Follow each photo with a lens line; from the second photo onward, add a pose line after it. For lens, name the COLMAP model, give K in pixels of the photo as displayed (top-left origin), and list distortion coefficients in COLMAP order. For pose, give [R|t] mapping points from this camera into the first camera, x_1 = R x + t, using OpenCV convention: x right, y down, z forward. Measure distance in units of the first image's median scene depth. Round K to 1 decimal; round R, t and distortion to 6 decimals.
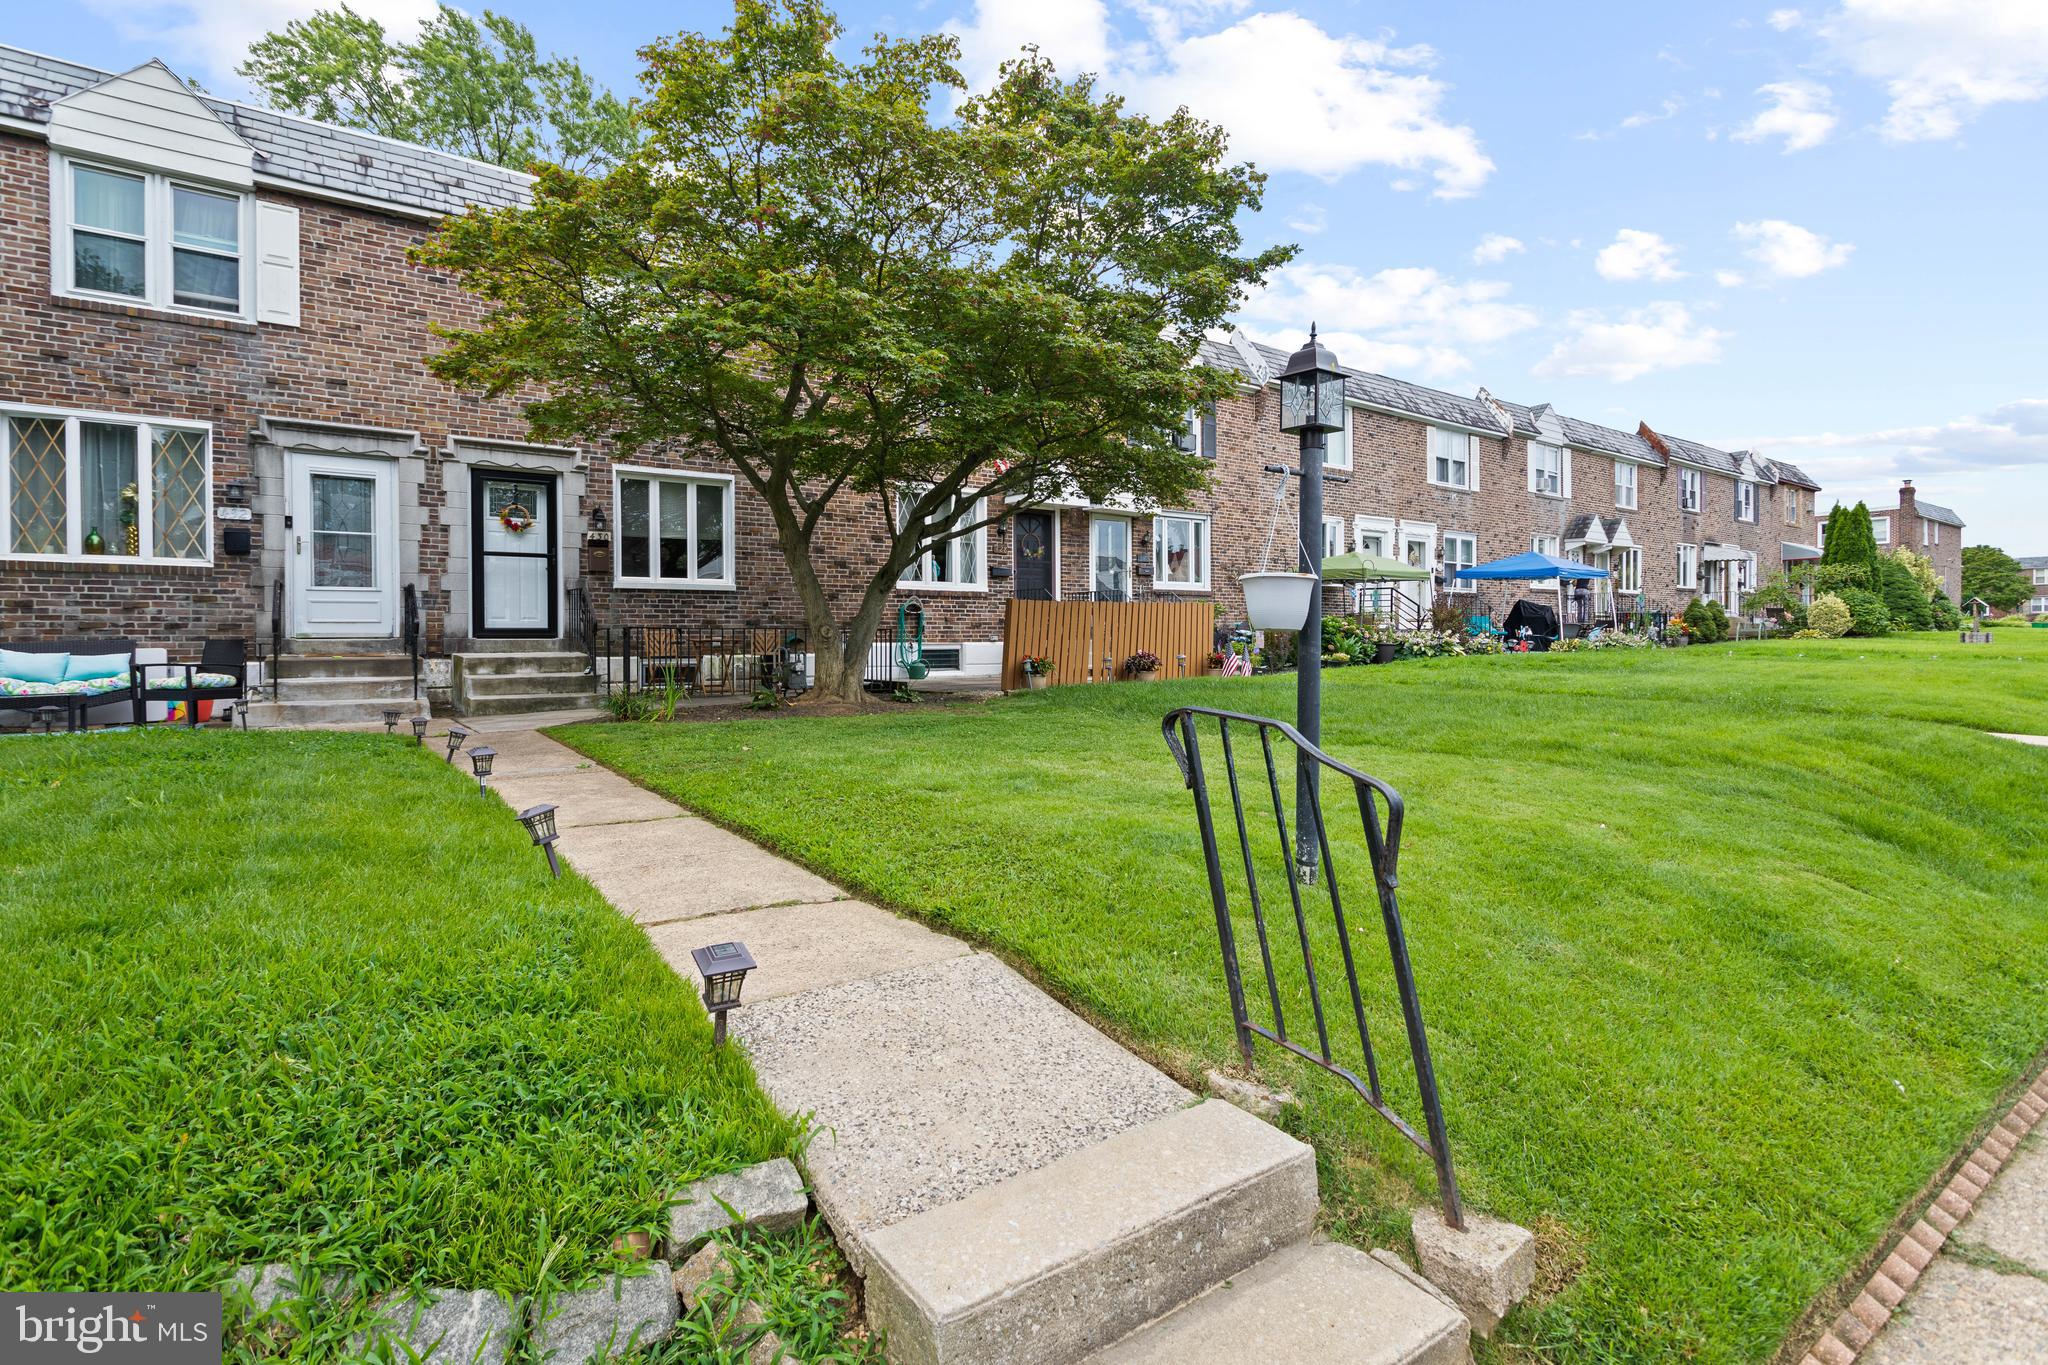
lens RADIAL K [[977.5, 0, 1015.3], [0, 977.5, 633.3], [0, 0, 1]] dist [-0.001714, 0.003582]
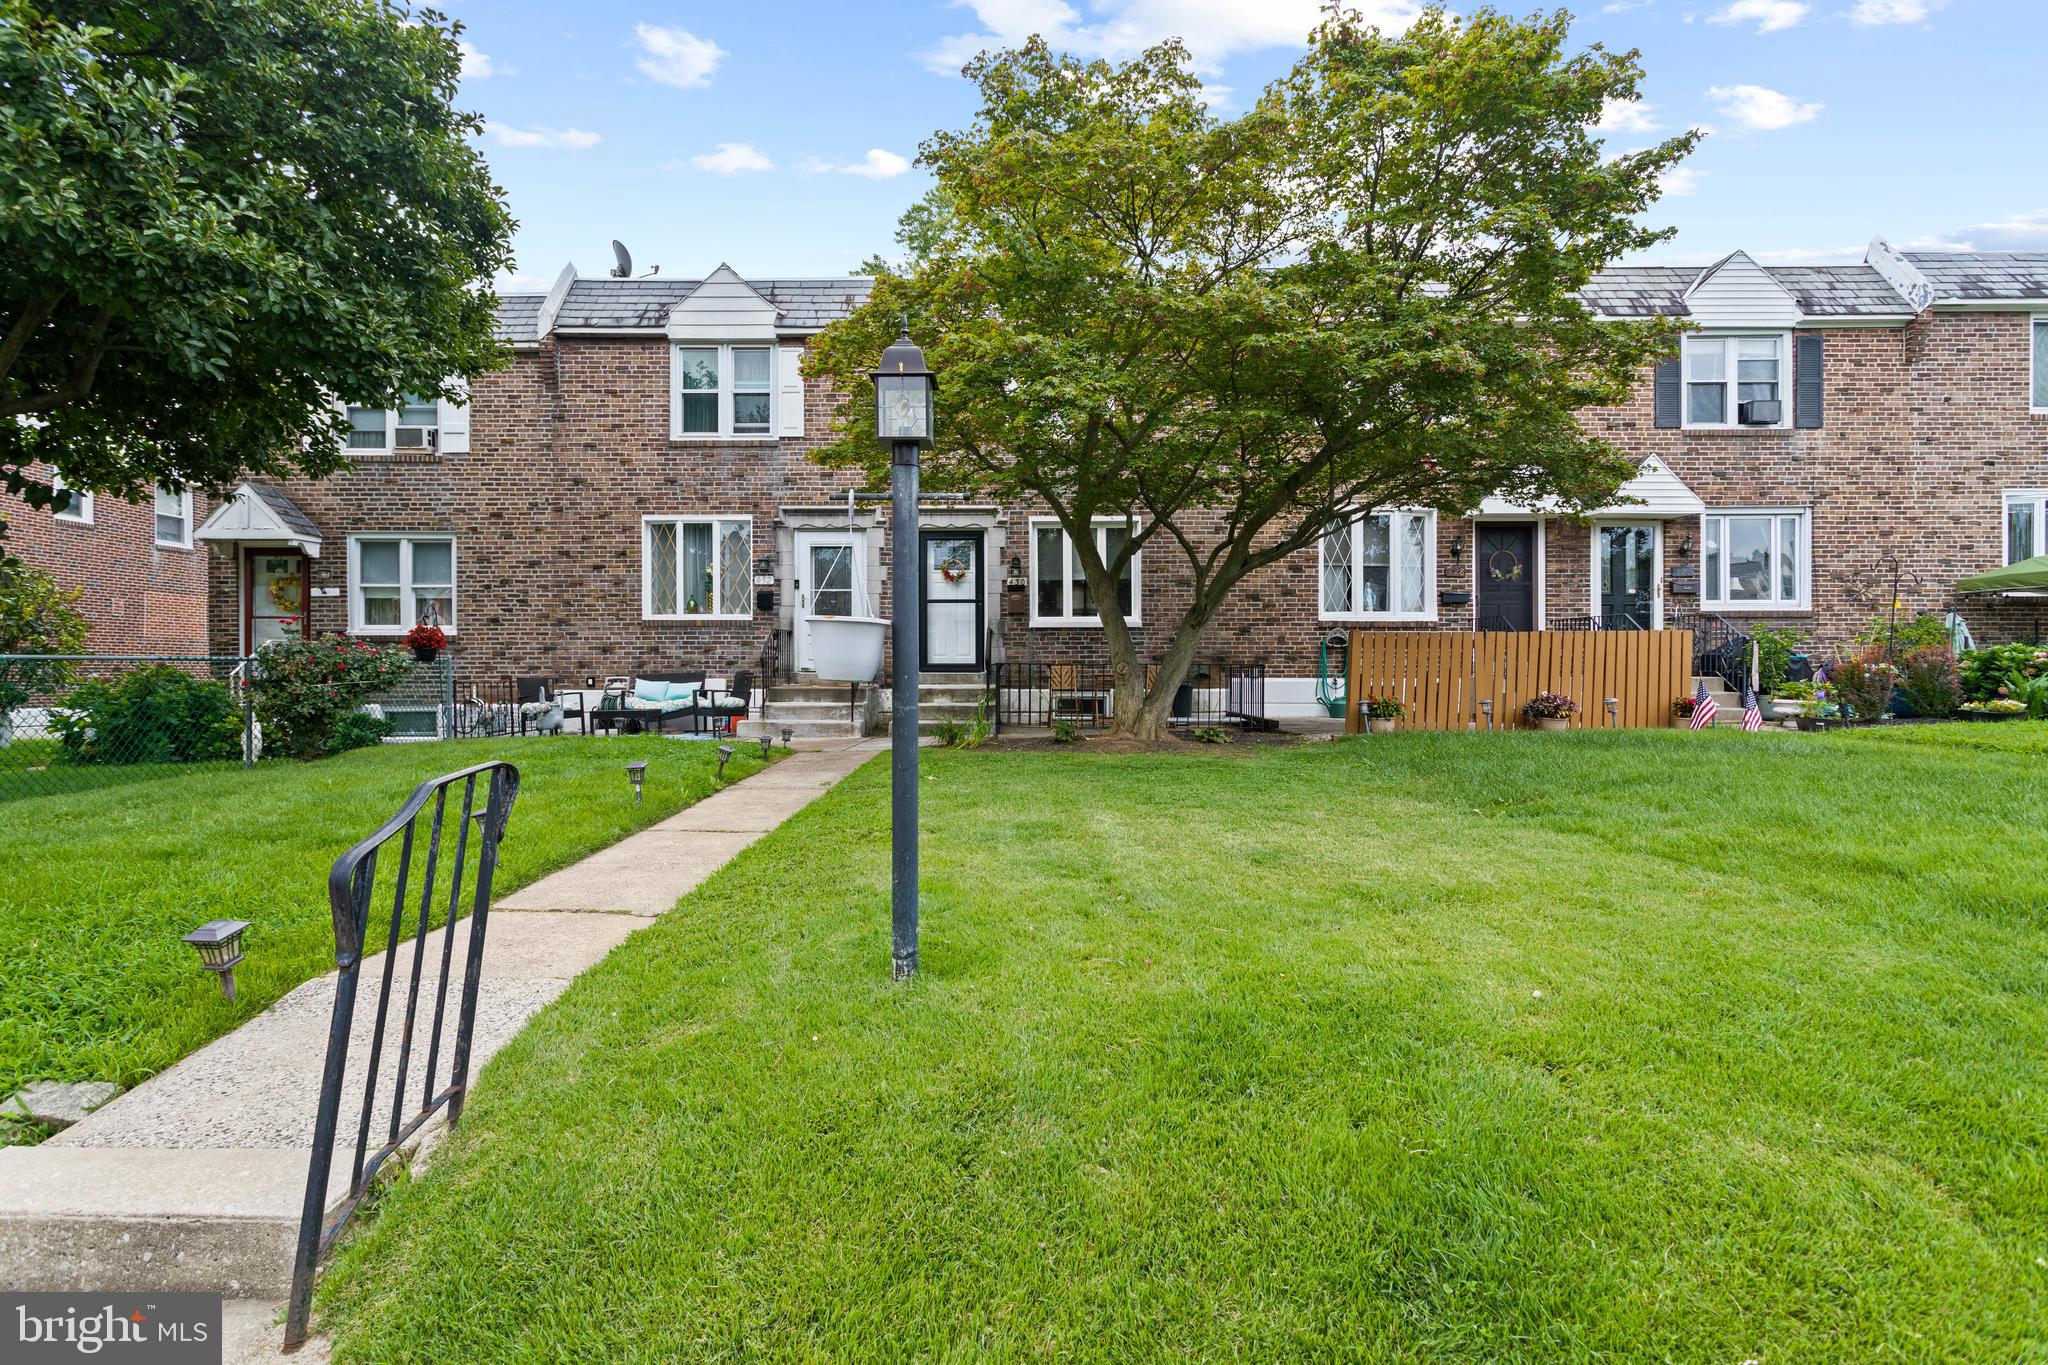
lens RADIAL K [[977.5, 0, 1059.6], [0, 977.5, 658.7], [0, 0, 1]] dist [-0.001714, 0.003582]
pose [[0.802442, -0.002267, -0.596726, 0.324615], [-0.000779, 0.999988, -0.004847, -0.006253], [0.596729, 0.004354, 0.802431, 0.142853]]
